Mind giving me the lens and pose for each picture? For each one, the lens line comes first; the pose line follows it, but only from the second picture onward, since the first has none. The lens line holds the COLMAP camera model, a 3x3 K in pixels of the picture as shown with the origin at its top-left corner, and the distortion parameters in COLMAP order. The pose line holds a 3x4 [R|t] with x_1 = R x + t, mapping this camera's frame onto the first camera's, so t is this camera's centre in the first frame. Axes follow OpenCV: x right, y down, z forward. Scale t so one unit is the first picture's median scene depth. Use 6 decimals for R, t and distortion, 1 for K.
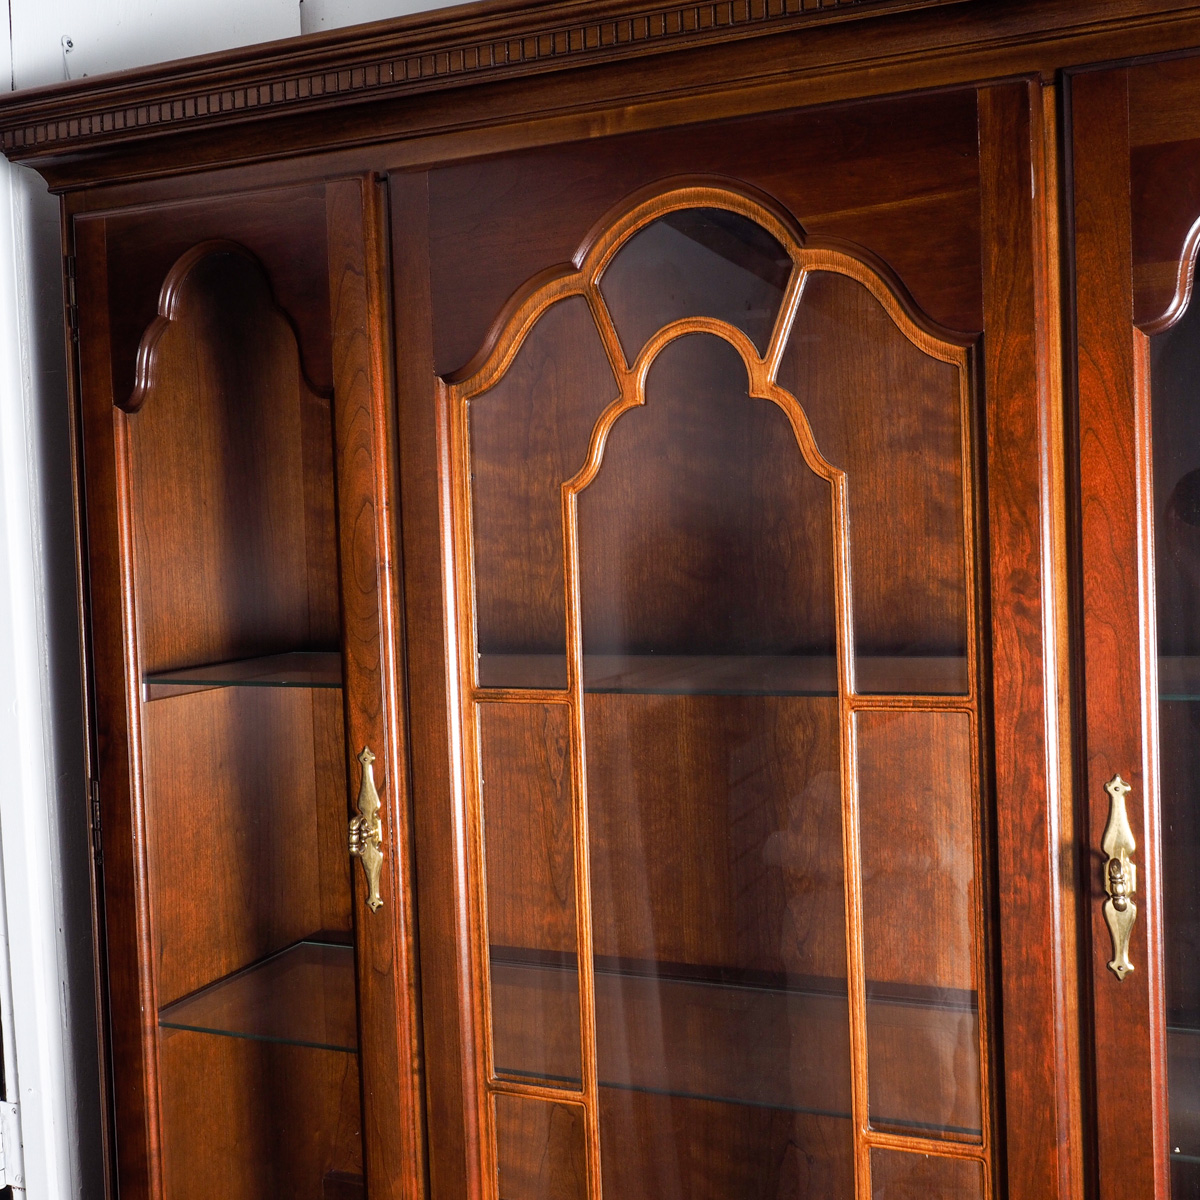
lens RADIAL K [[1376.8, 0, 597.8], [0, 1376.8, 600.6], [0, 0, 1]] dist [0.004727, 0.000000]
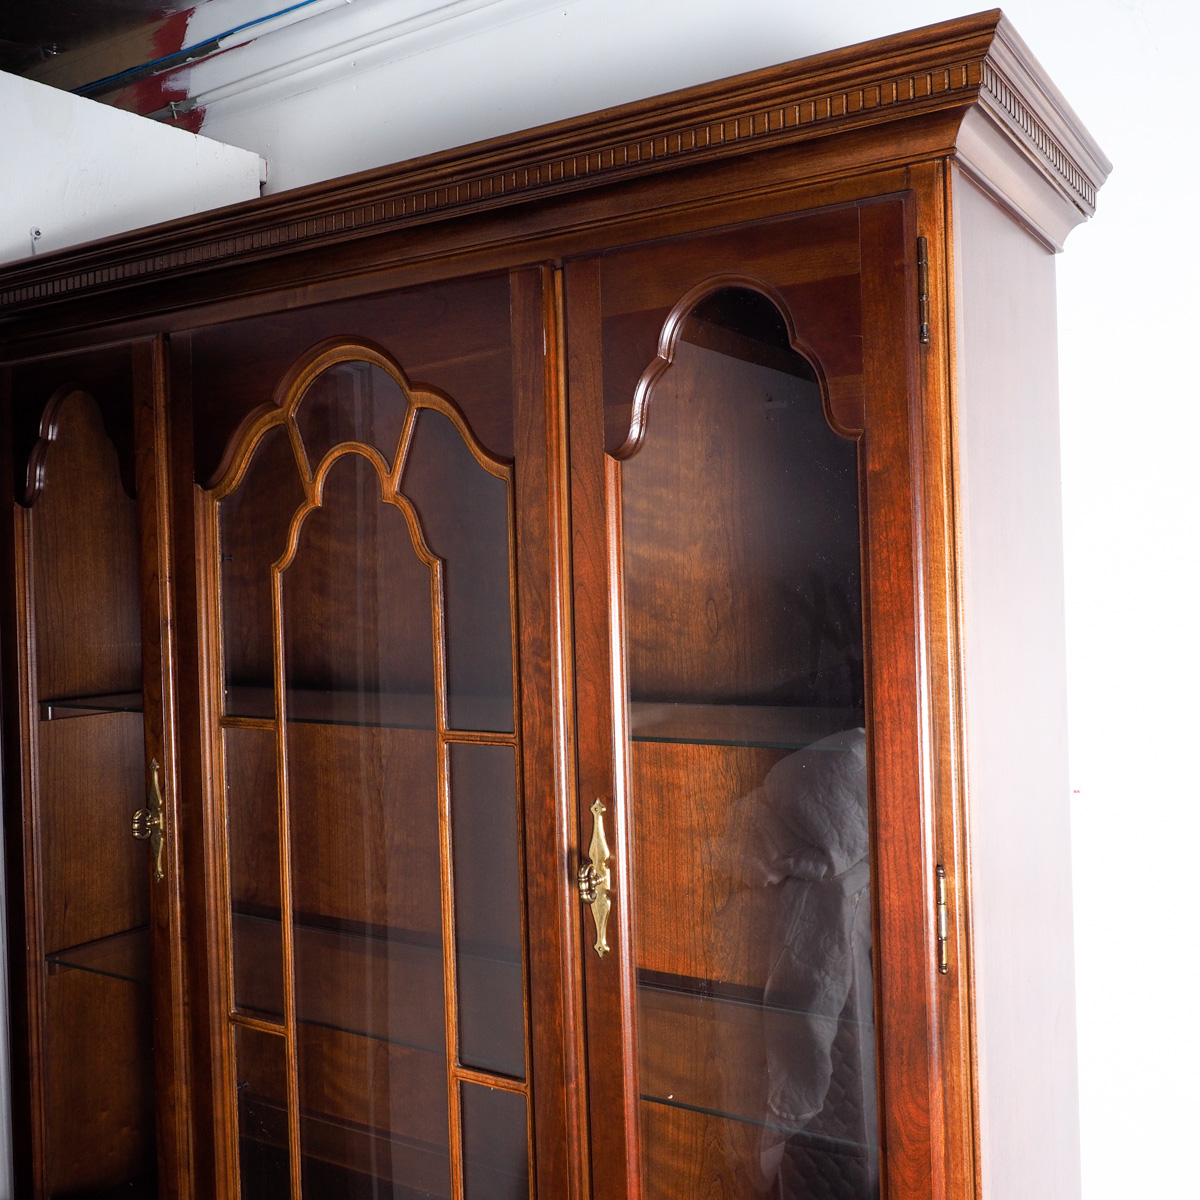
lens RADIAL K [[1260.0, 0, 593.1], [0, 1260.0, 603.9], [0, 0, 1]] dist [0.004149, 0.000000]
pose [[0.984189, 0.010583, -0.176808, 0.475225], [-0.014023, 0.999736, -0.018218, -0.028108], [0.176568, 0.020409, 0.984077, -0.138400]]
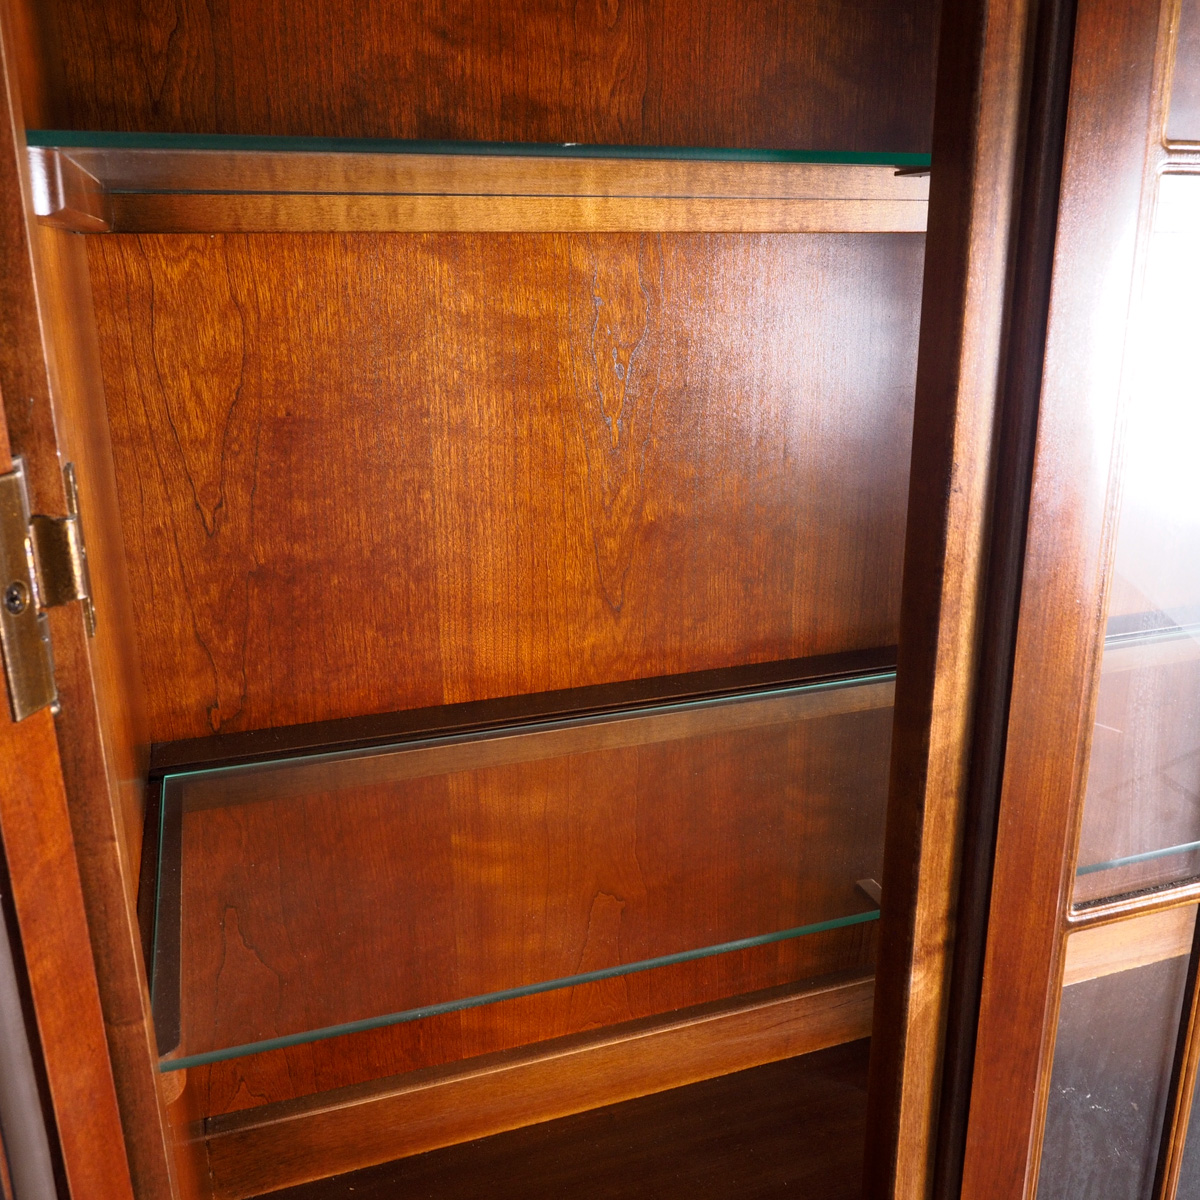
lens RADIAL K [[1113.8, 0, 600.5], [0, 1113.8, 588.9], [0, 0, 1]] dist [-0.014993, 0.000000]
pose [[0.752000, -0.162097, 0.638922, -0.475900], [0.018253, 0.974041, 0.225635, 0.120538], [-0.658911, -0.158015, 0.735437, 0.816820]]
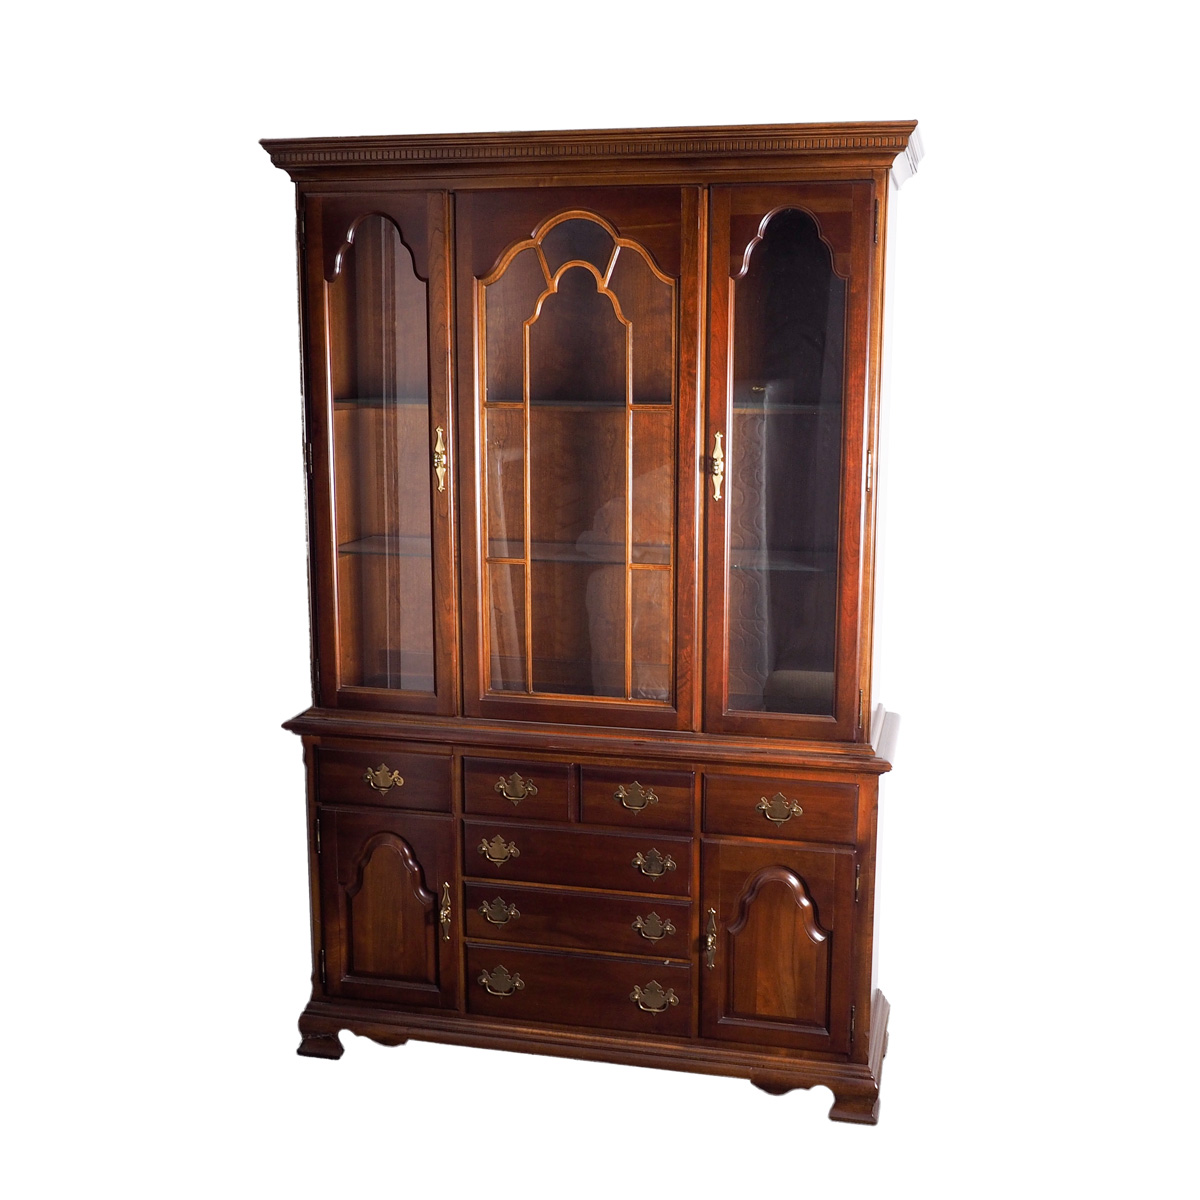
lens RADIAL K [[1403.2, 0, 603.1], [0, 1403.2, 625.2], [0, 0, 1]] dist [-0.016202, 0.000000]
pose [[0.987590, 0.012842, 0.156529, -0.271504], [-0.032415, 0.991860, 0.123140, 0.144779], [-0.153674, -0.126686, 0.979967, -1.604754]]
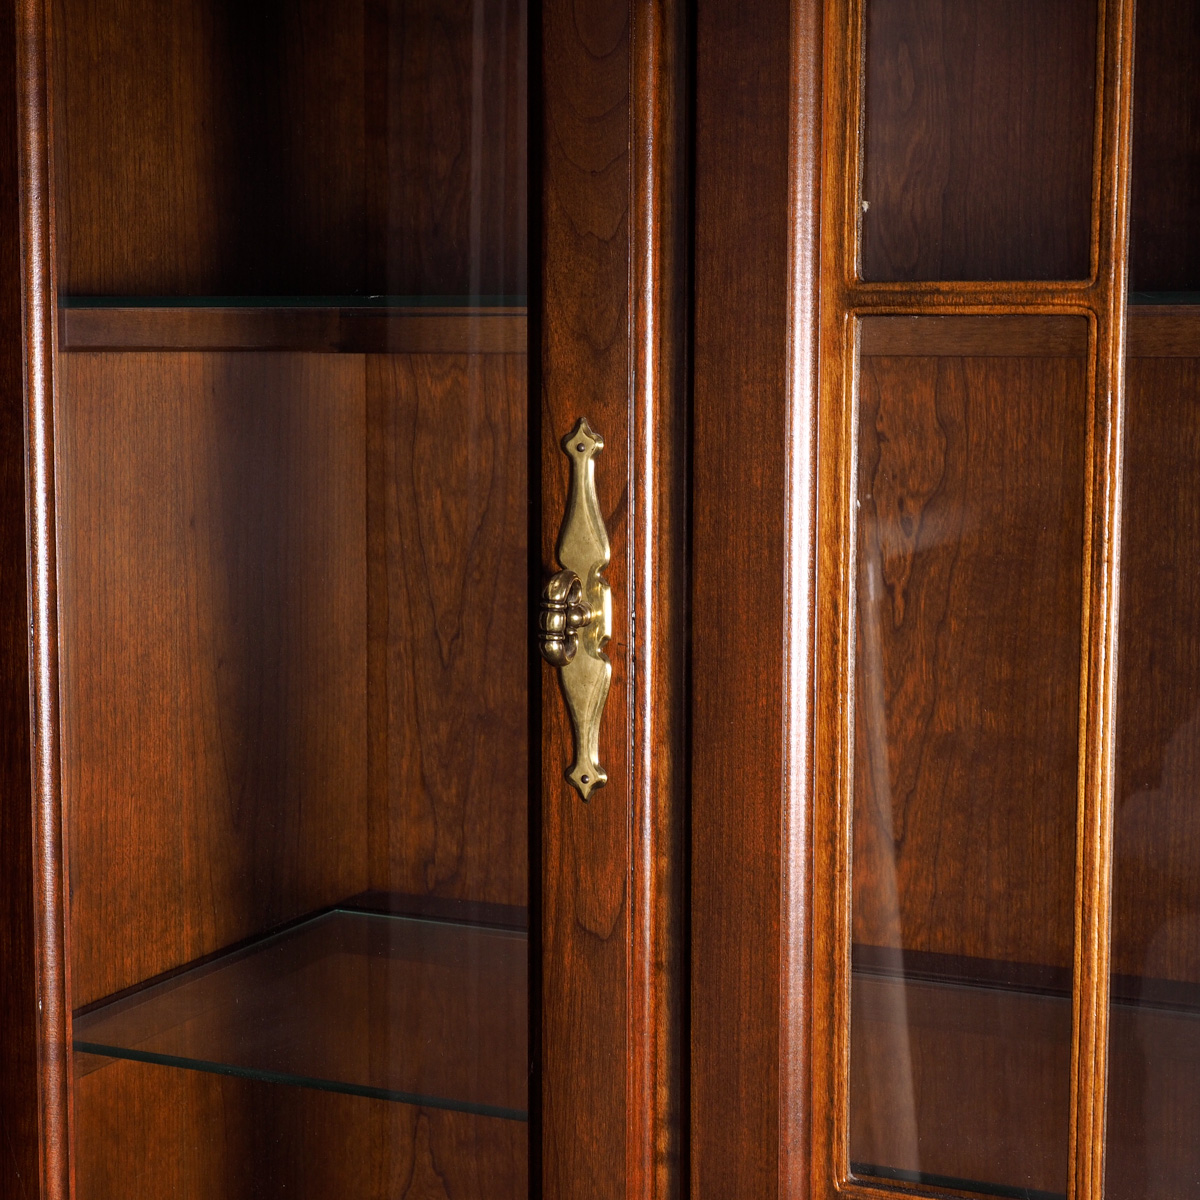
lens RADIAL K [[2310.5, 0, 597.6], [0, 2310.5, 603.7], [0, 0, 1]] dist [0.012411, 0.000000]
pose [[0.998815, 0.039808, -0.027992, -0.142851], [-0.038158, 0.997635, 0.057177, 0.124106], [0.030202, -0.056042, 0.997972, 0.270870]]
